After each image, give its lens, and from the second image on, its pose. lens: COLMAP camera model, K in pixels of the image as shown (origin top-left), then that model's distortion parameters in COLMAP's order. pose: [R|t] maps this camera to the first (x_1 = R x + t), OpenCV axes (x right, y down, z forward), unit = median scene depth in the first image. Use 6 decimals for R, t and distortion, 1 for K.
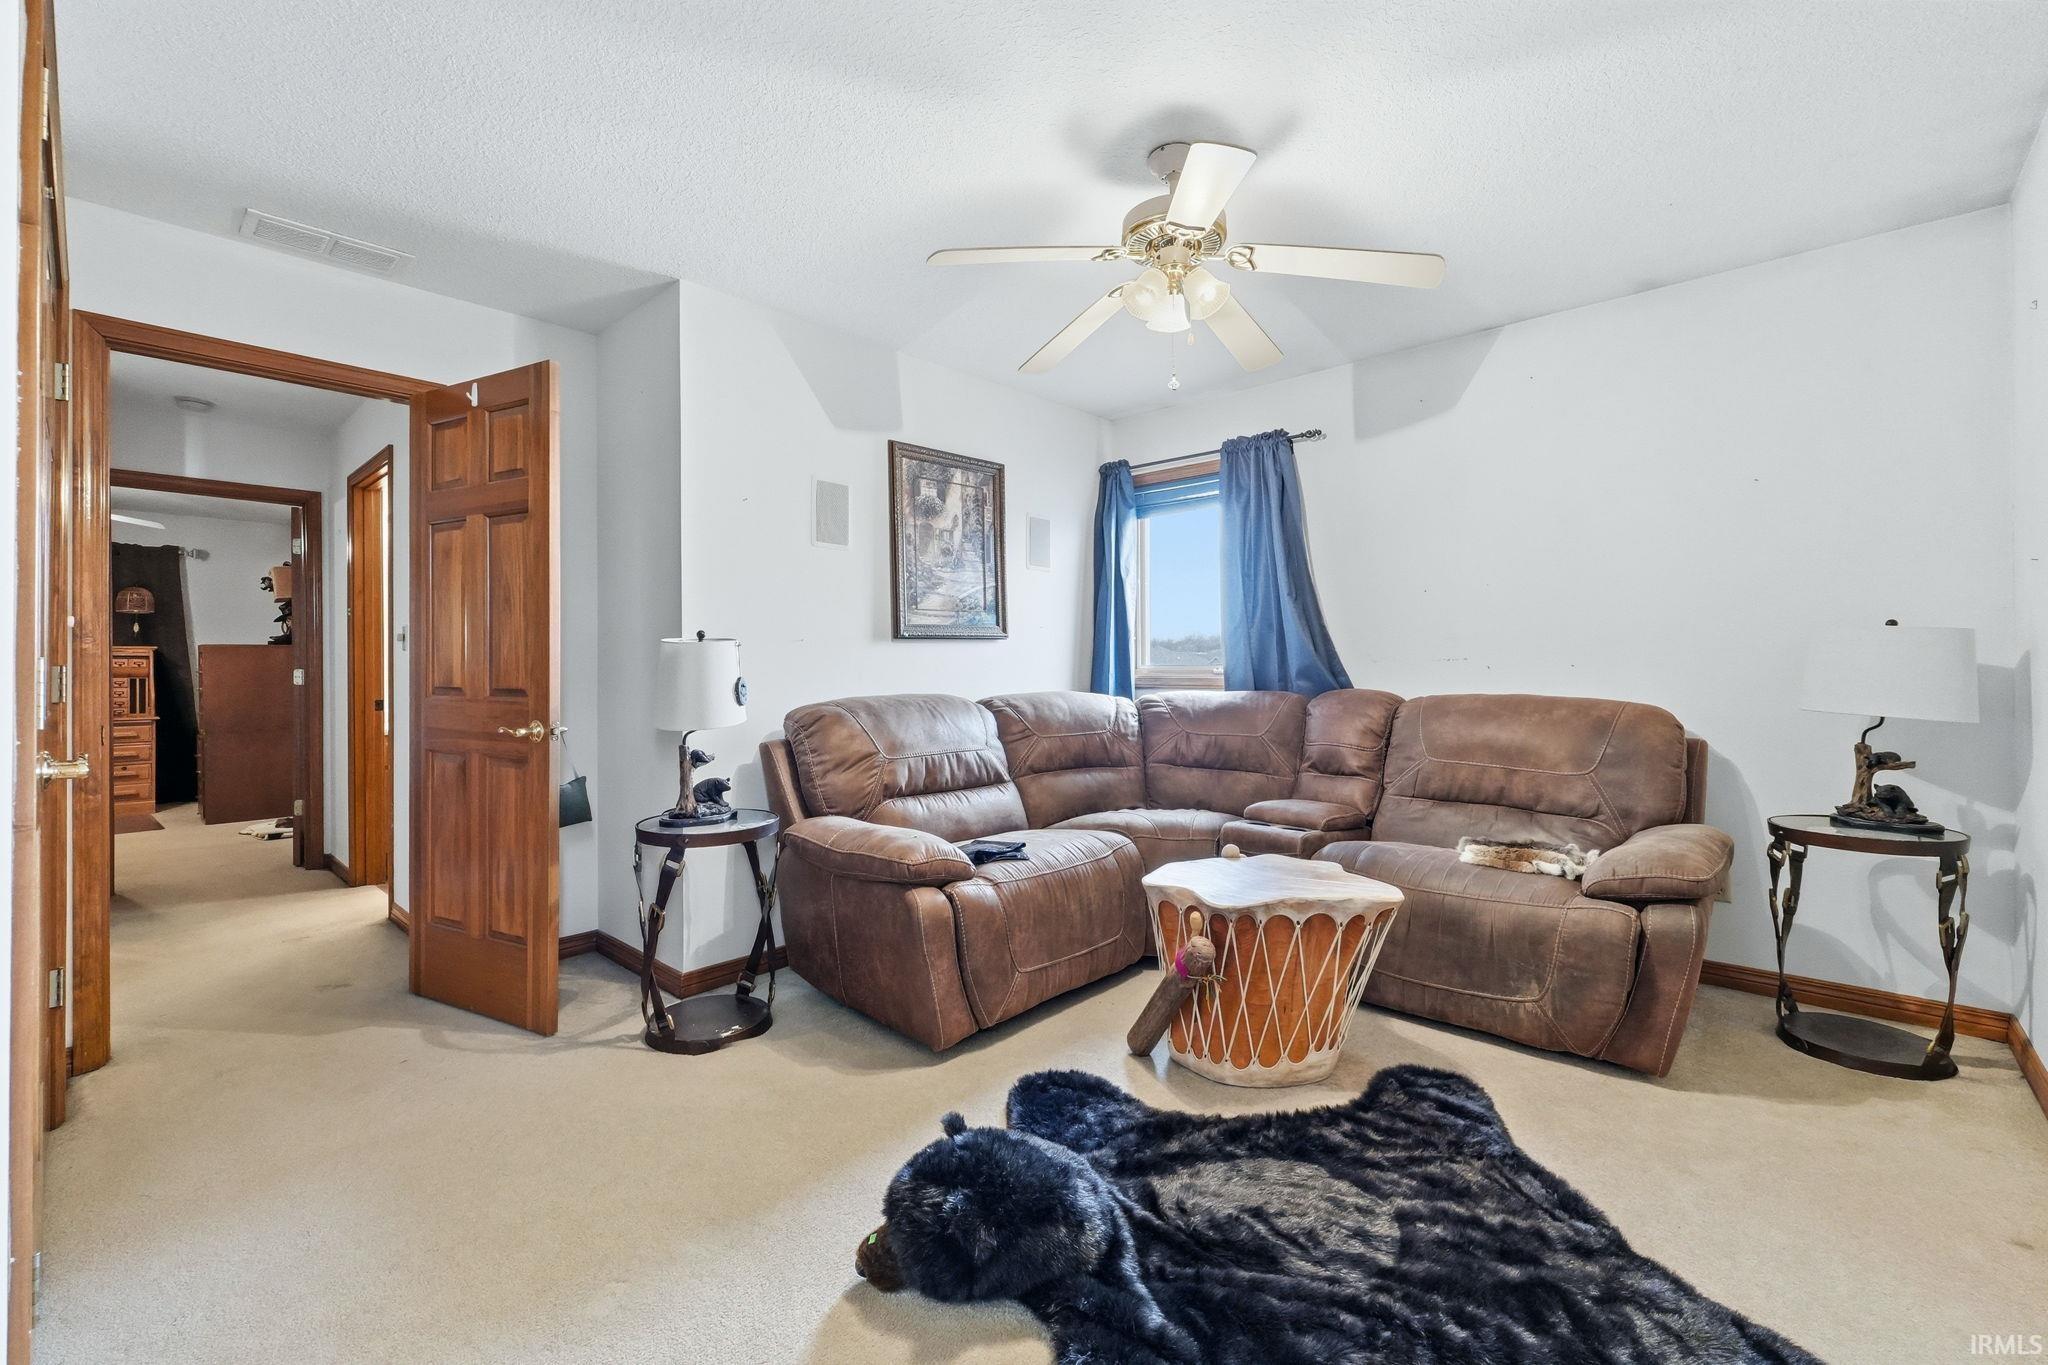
lens RADIAL K [[864.4, 0, 1021.6], [0, 864.4, 668.9], [0, 0, 1]] dist [-0.001362, -0.000284]
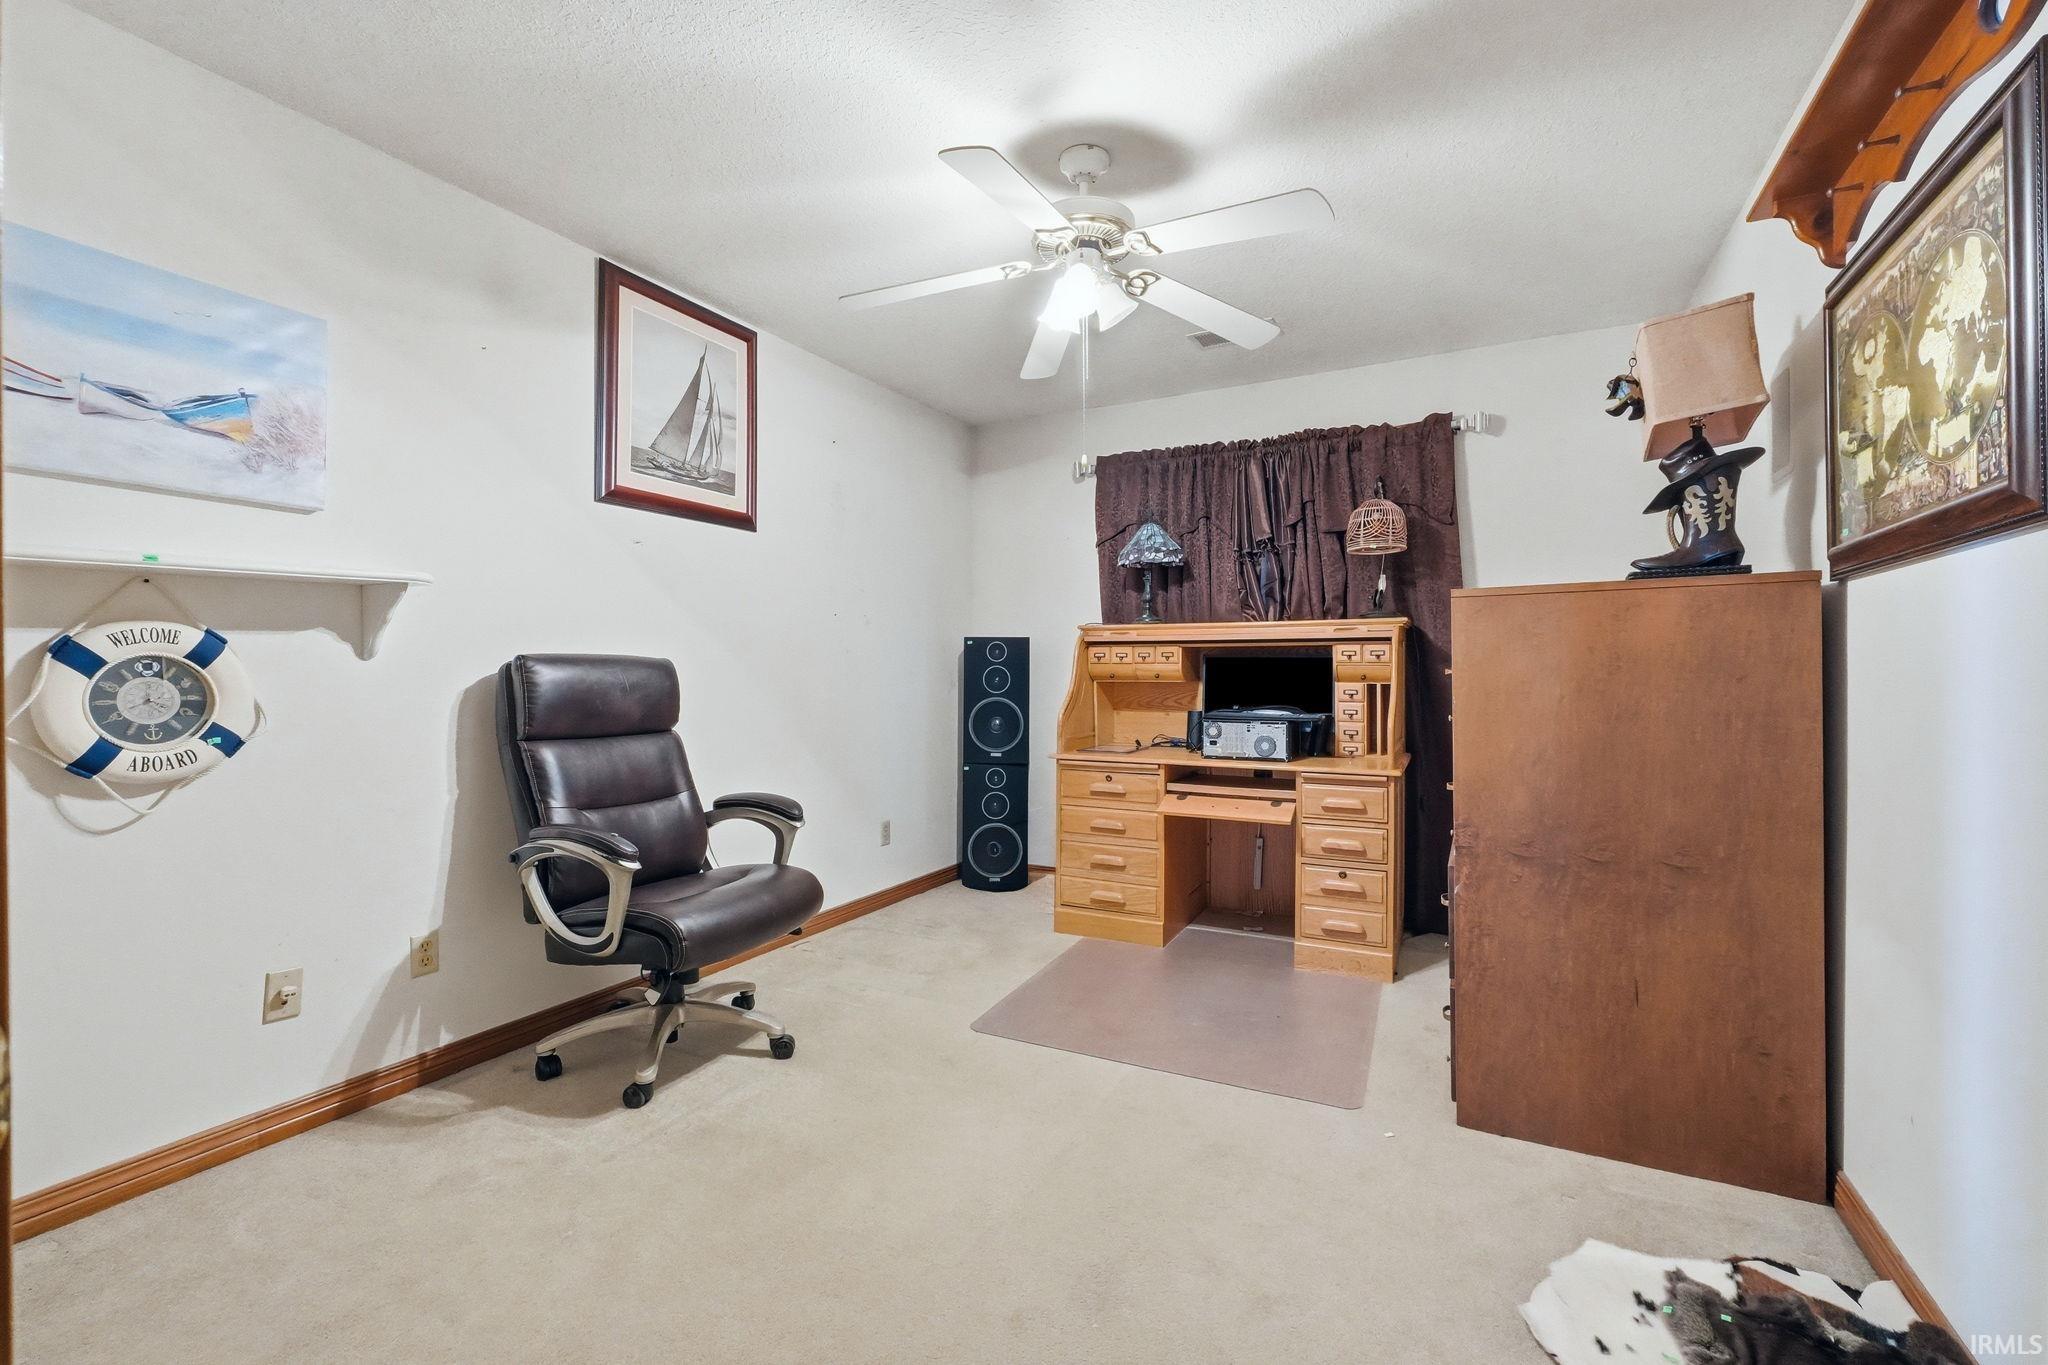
lens RADIAL K [[864.4, 0, 1021.6], [0, 864.4, 668.9], [0, 0, 1]] dist [-0.001362, -0.000284]
pose [[0.248358, 0.001212, -0.968668, -0.462735], [-0.005035, 0.999987, -0.000040, 0.002786], [0.968655, 0.004887, 0.248361, 0.526631]]
